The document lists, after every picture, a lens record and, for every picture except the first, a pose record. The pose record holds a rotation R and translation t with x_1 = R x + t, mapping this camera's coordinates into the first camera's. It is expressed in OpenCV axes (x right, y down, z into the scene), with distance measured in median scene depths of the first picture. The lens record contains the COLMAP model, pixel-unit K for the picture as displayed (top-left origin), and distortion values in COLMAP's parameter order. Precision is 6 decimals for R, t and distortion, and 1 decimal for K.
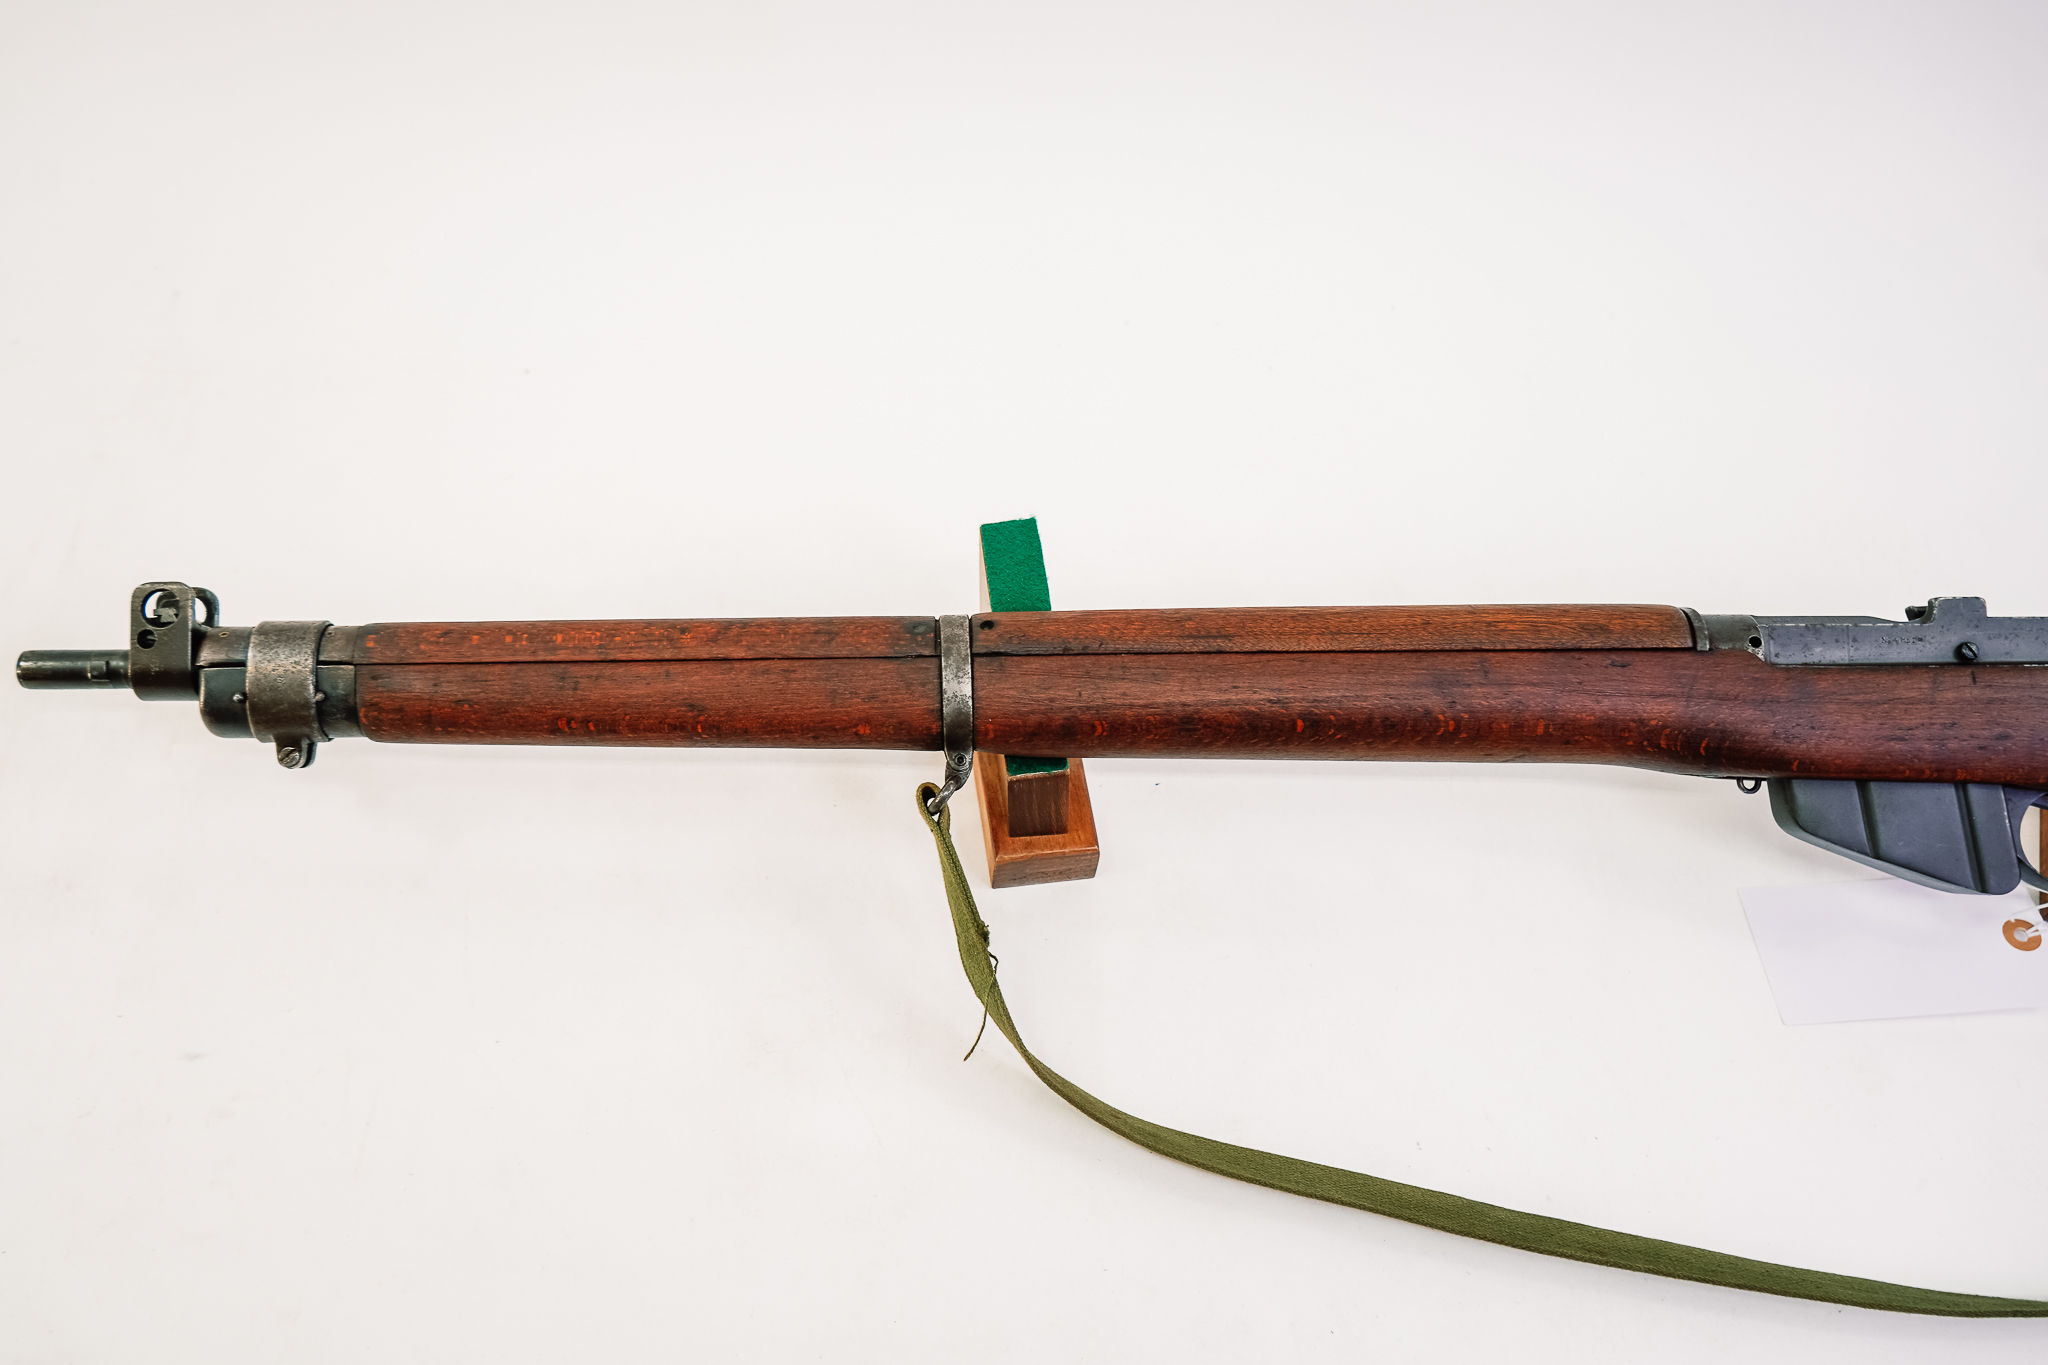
lens RADIAL K [[1652.3, 0, 1023.8], [0, 1652.3, 678.0], [0, 0, 1]] dist [-0.012450, 0.012538]
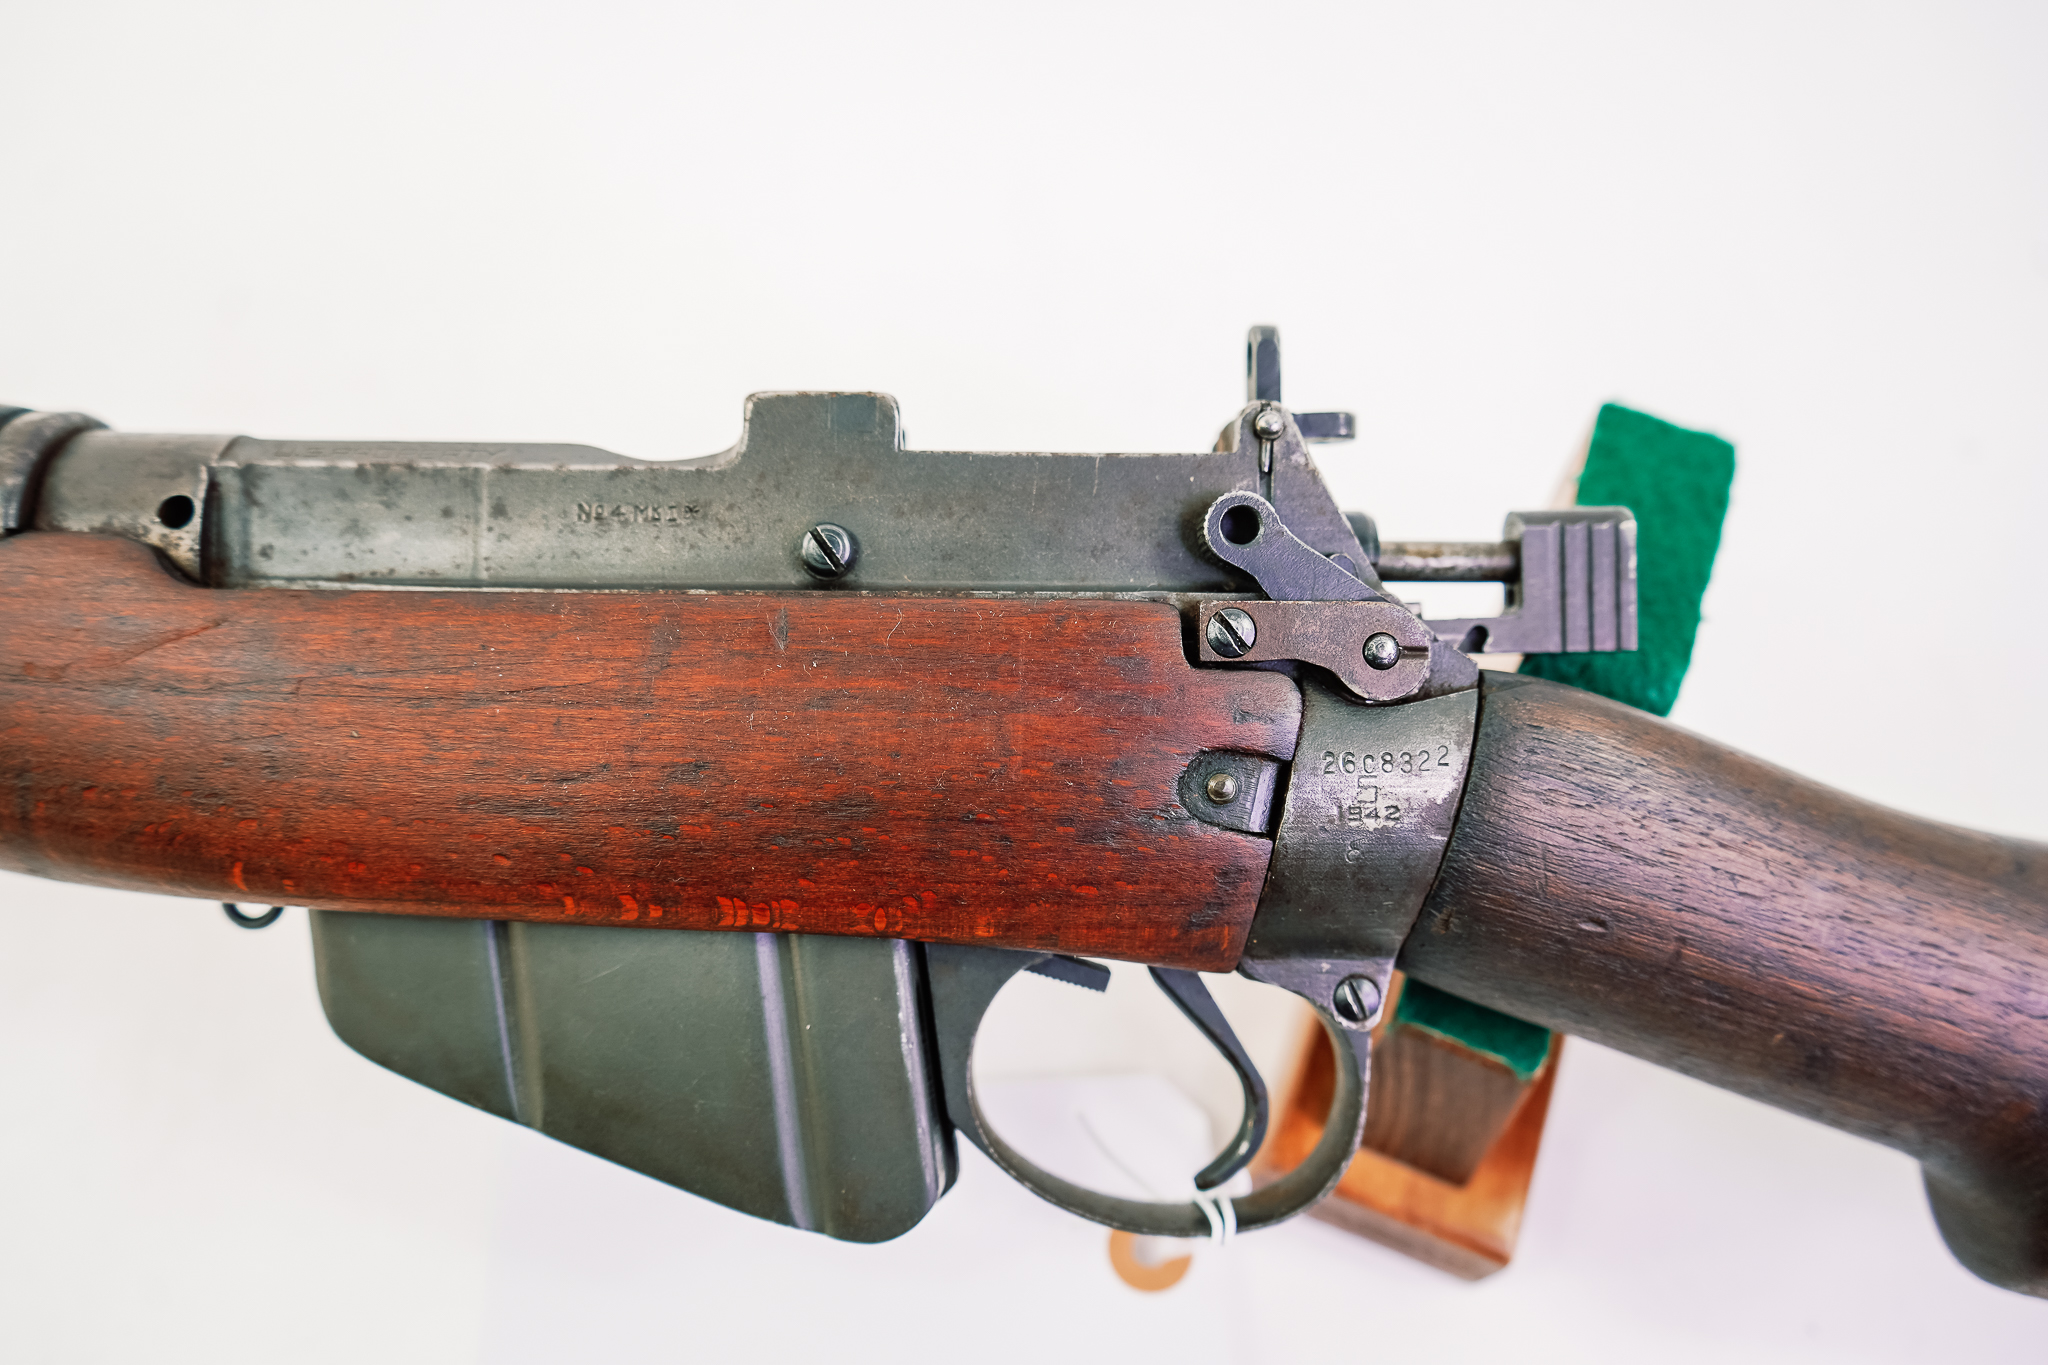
lens RADIAL K [[1652.3, 0, 1027.8], [0, 1652.3, 684.9], [0, 0, 1]] dist [-0.012450, 0.012538]
pose [[0.999787, 0.017474, -0.010973, 0.621850], [-0.016414, 0.995785, 0.090242, -0.019772], [0.012504, -0.090043, 0.995859, 0.651742]]
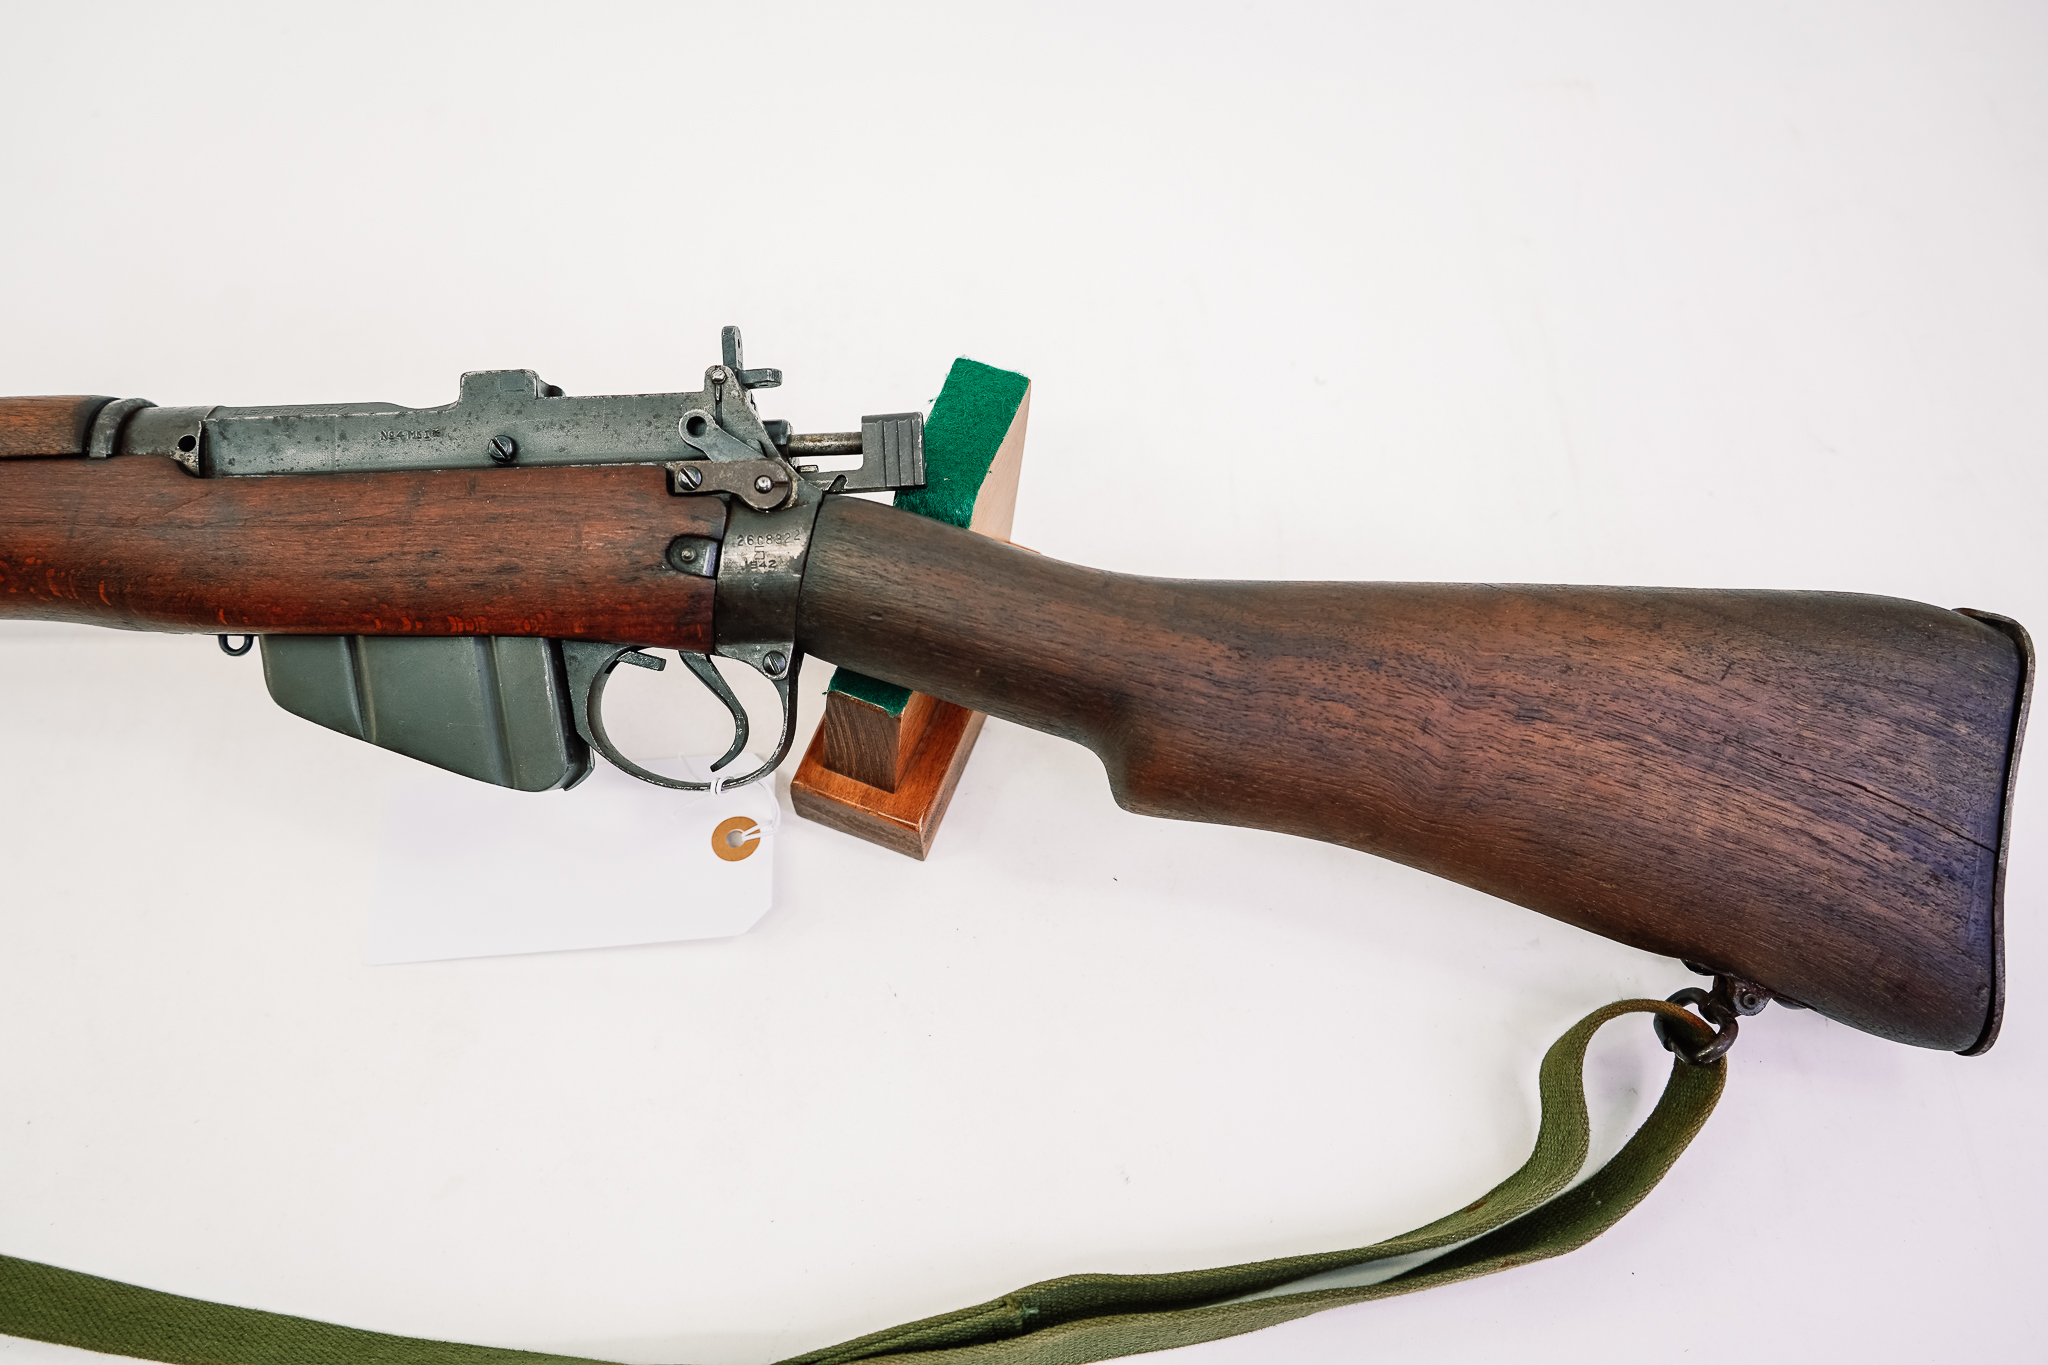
lens RADIAL K [[1652.3, 0, 1026.8], [0, 1652.3, 678.9], [0, 0, 1]] dist [-0.012450, 0.012538]
pose [[0.997893, -0.019135, -0.061992, 0.840636], [0.024802, 0.995452, 0.091985, 0.022616], [0.059950, -0.093328, 0.993829, 0.305517]]
